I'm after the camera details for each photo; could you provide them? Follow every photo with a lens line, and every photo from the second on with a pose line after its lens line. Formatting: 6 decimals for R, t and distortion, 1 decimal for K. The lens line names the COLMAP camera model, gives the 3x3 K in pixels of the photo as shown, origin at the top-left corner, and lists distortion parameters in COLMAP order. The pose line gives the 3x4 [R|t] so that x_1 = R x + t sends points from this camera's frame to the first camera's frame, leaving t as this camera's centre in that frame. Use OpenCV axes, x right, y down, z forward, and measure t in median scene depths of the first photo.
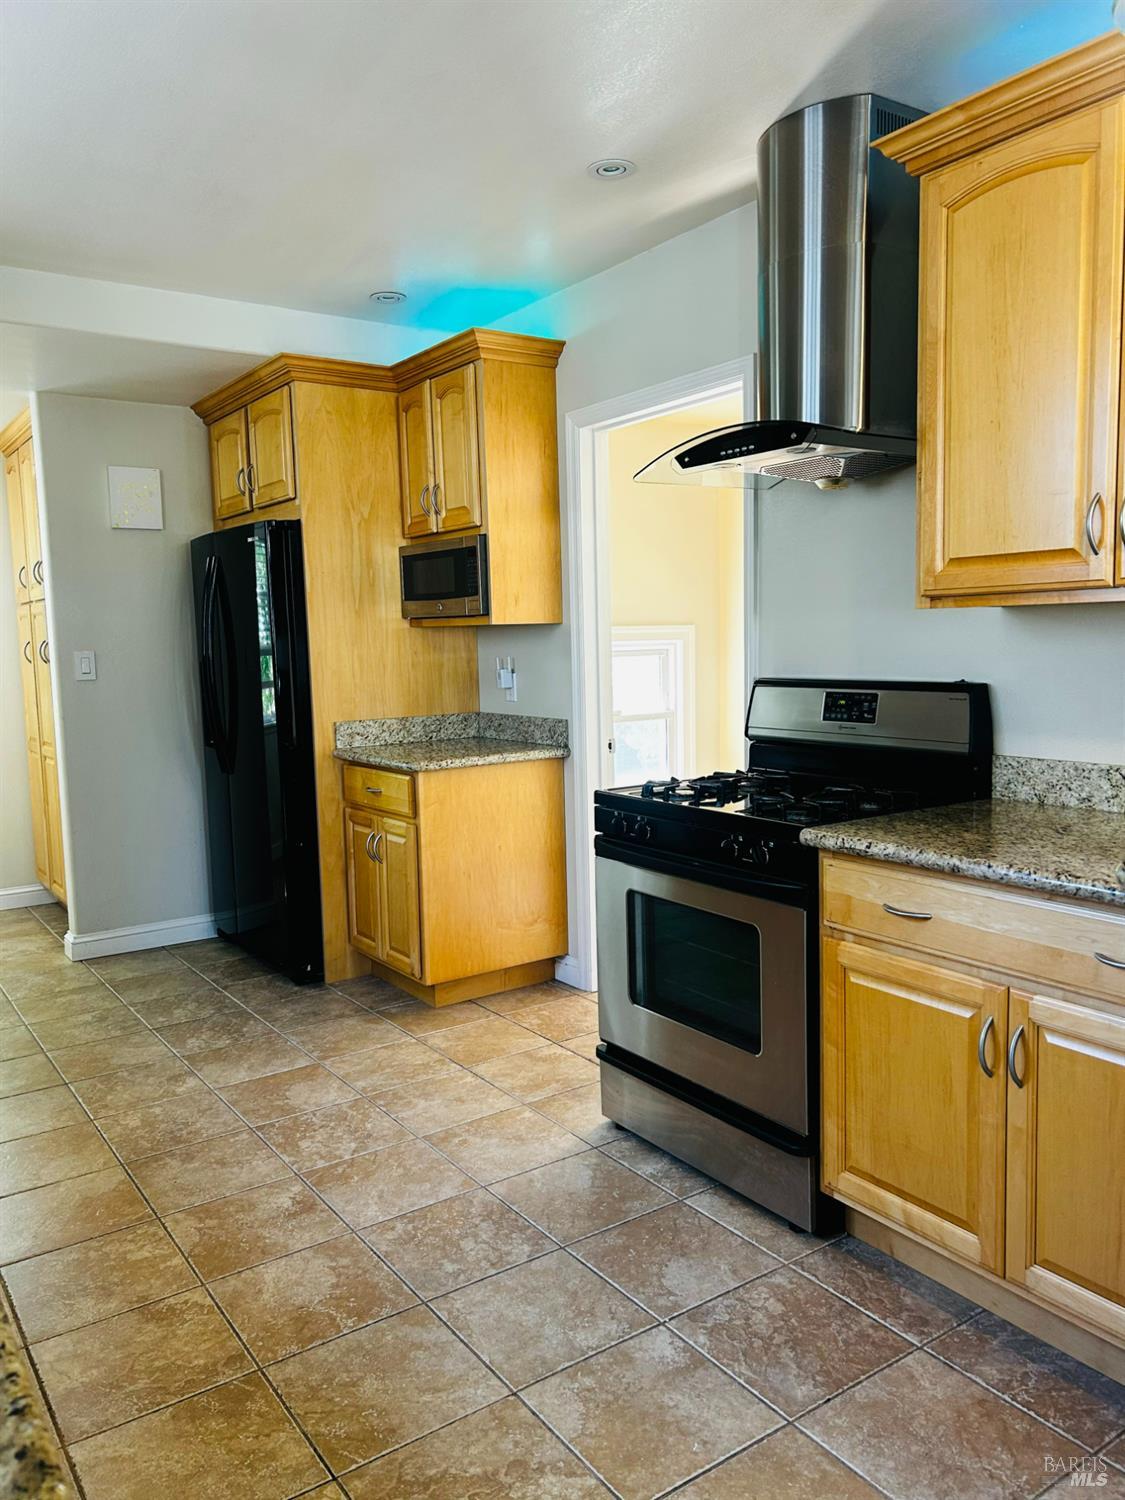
lens RADIAL K [[1133.8, 0, 571.9], [0, 1133.8, 754.1], [0, 0, 1]] dist [0.032347, -0.001073]
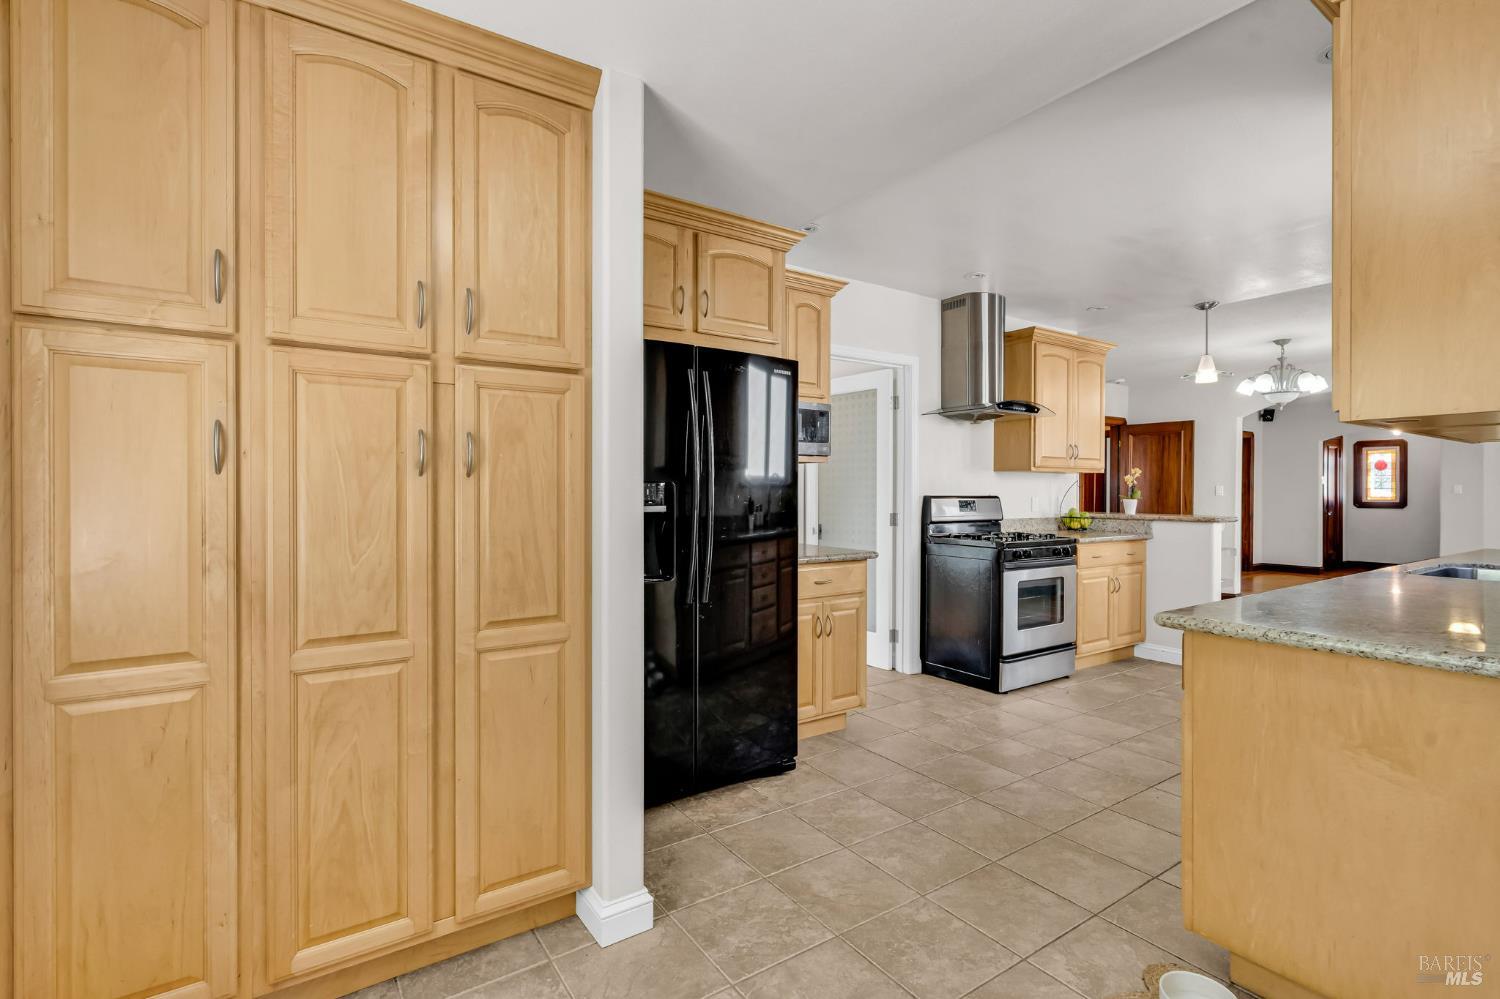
lens RADIAL K [[688.8, 0, 706.4], [0, 688.8, 491.8], [0, 0, 1]] dist [0.000739, 0.000379]
pose [[0.047069, 0.021811, 0.998653, -1.254617], [0.105130, 0.994101, -0.026666, -0.086036], [-0.993344, 0.106244, 0.044499, 1.373654]]
